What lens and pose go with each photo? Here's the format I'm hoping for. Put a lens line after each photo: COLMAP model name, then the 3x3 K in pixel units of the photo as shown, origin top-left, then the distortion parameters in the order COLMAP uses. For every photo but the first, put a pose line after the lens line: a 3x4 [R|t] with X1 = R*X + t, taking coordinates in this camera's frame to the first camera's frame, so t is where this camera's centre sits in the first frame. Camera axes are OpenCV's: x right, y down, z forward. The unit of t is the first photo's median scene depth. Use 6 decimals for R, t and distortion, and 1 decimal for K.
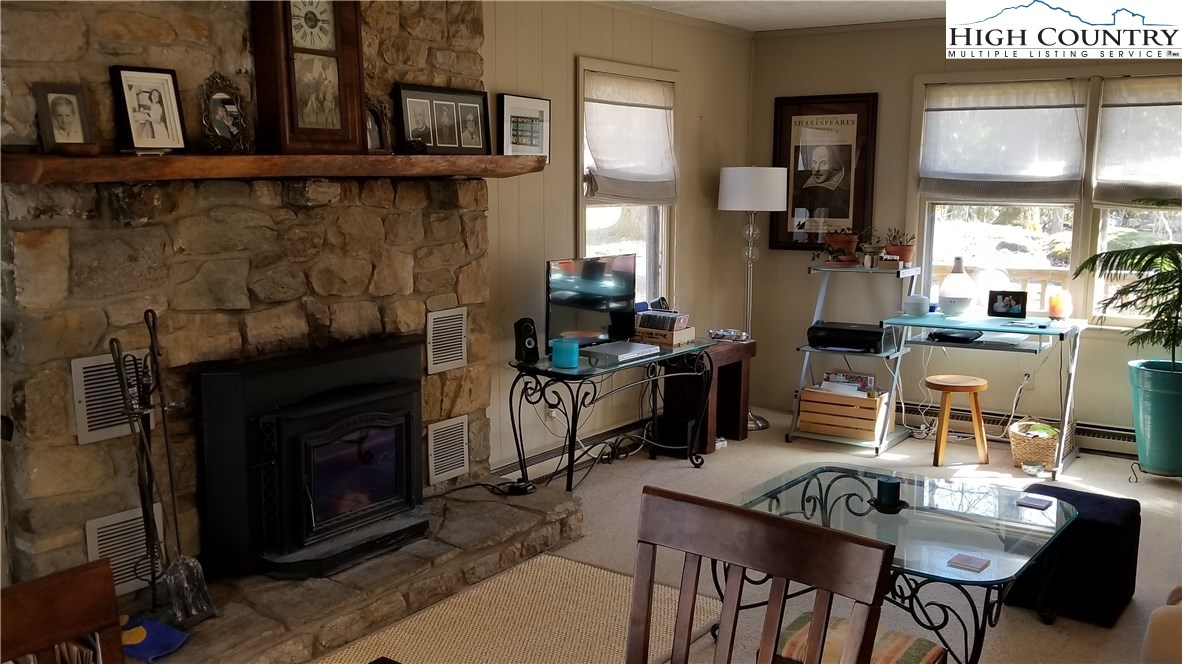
lens RADIAL K [[1112.9, 0, 591.0], [0, 1112.9, 332.0], [0, 0, 1]] dist [0.036175, -0.016614]
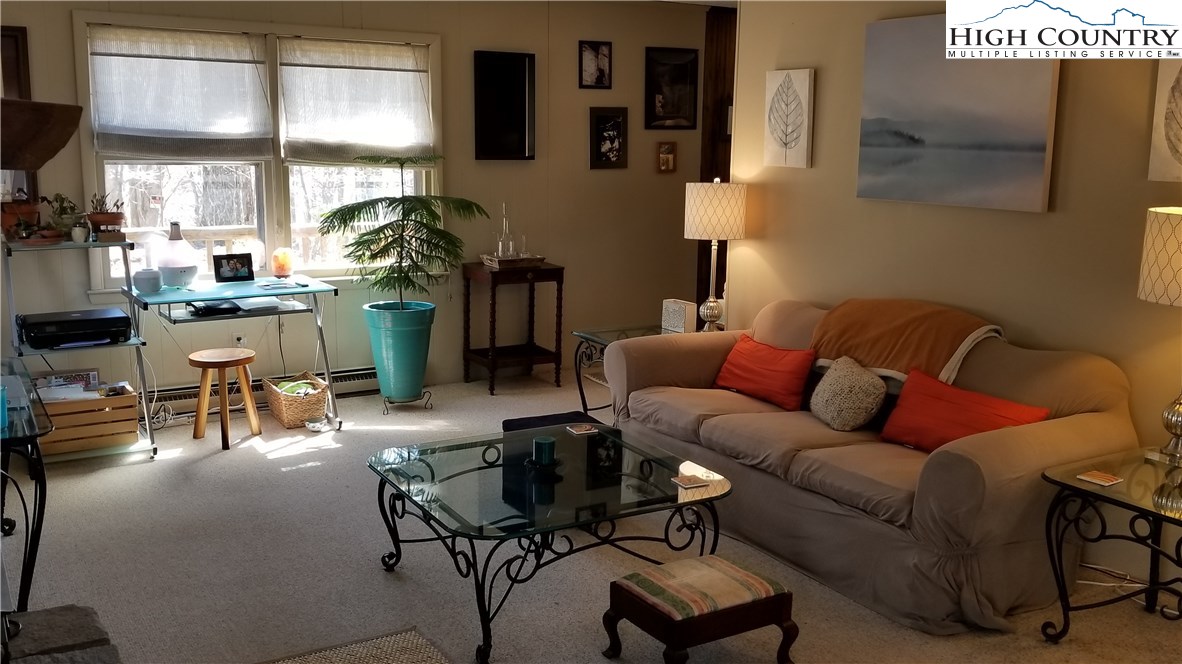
lens RADIAL K [[1112.9, 0, 591.0], [0, 1112.9, 332.0], [0, 0, 1]] dist [0.036175, -0.016614]
pose [[0.397276, -0.161061, 0.903455, -0.381372], [0.119304, 0.985188, 0.123170, -0.052144], [-0.909911, 0.058853, 0.410607, 0.333011]]
